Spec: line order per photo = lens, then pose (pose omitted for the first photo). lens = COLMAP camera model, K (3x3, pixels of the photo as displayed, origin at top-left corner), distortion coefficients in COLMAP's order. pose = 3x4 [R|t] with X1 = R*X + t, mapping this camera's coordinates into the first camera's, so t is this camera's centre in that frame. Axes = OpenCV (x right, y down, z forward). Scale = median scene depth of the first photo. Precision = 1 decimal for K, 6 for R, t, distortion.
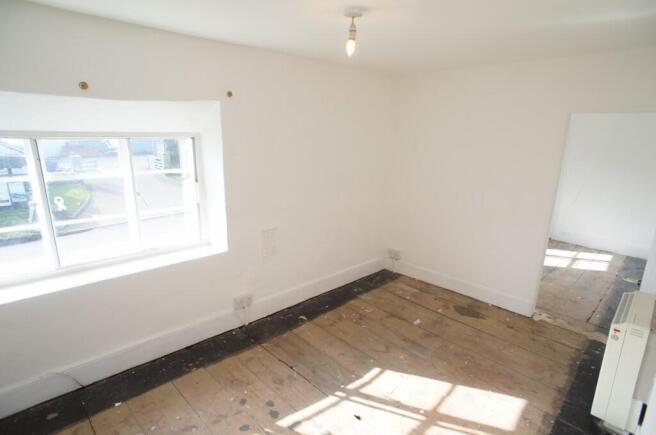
lens RADIAL K [[336.5, 0, 335.9], [0, 336.5, 215.5], [0, 0, 1]] dist [-0.031845, -0.000050]
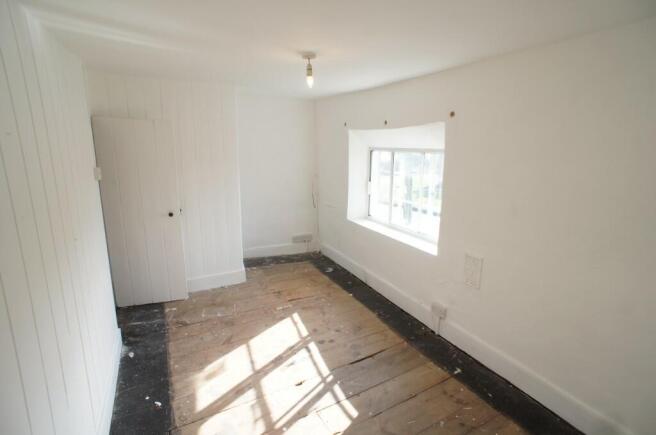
lens RADIAL K [[336.5, 0, 335.9], [0, 336.5, 215.5], [0, 0, 1]] dist [-0.031845, -0.000050]
pose [[-0.270235, 0.172738, -0.947172, 0.928576], [-0.245975, 0.938740, 0.241379, -0.239657], [0.930843, 0.298209, -0.211191, 1.045645]]
